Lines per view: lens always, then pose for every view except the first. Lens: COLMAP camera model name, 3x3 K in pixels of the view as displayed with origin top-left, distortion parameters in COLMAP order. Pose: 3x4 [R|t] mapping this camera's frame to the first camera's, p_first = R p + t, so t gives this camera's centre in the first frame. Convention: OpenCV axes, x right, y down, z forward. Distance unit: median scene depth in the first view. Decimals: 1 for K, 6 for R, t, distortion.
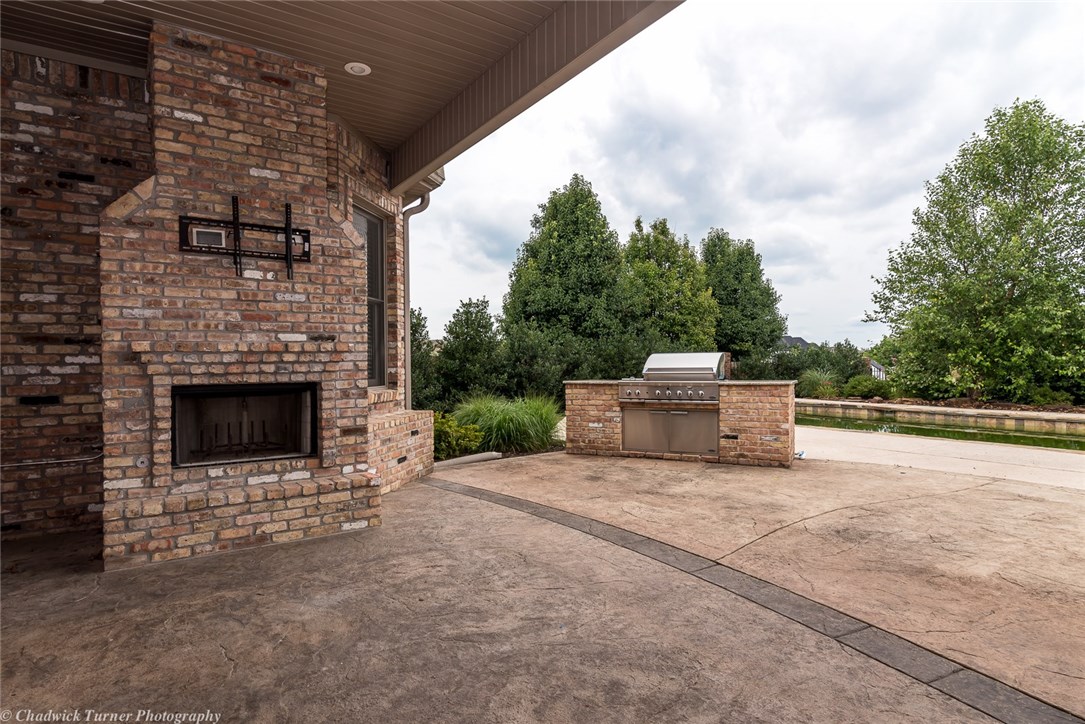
lens RADIAL K [[565.3, 0, 547.1], [0, 565.3, 369.8], [0, 0, 1]] dist [0.001783, -0.000204]
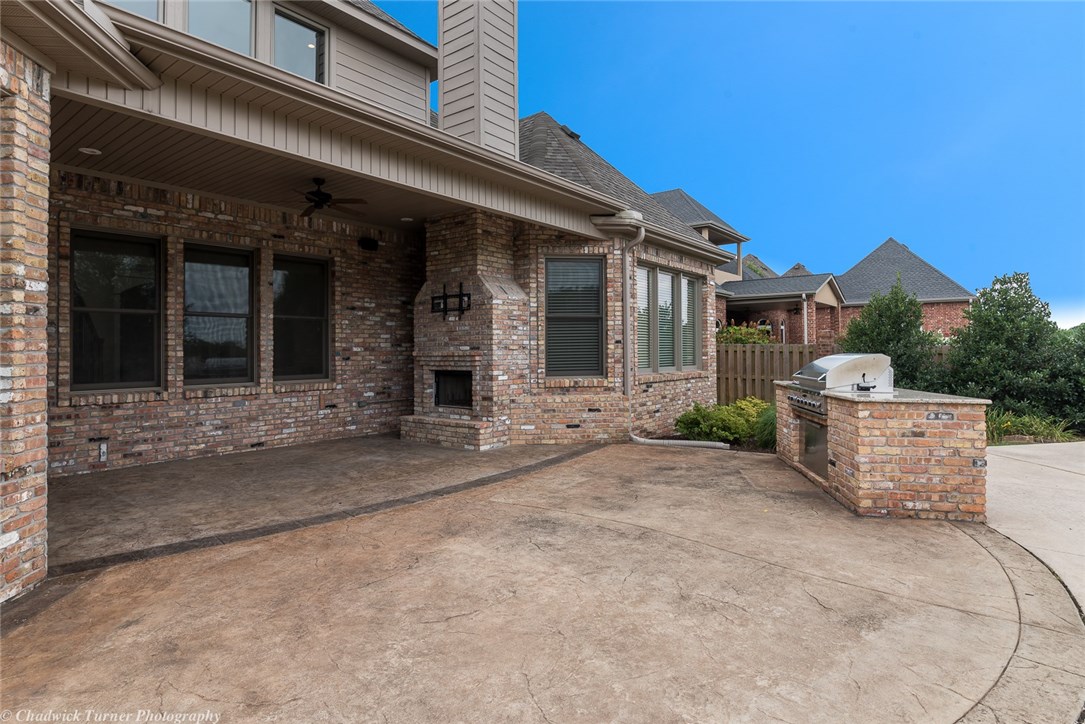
lens RADIAL K [[567.2, 0, 535.9], [0, 567.2, 351.8], [0, 0, 1]] dist [0.006468, 0.000197]
pose [[0.317314, 0.004673, -0.948309, 1.571924], [-0.009154, 0.999956, 0.001865, -0.051775], [0.948276, 0.008089, 0.317343, 0.618052]]
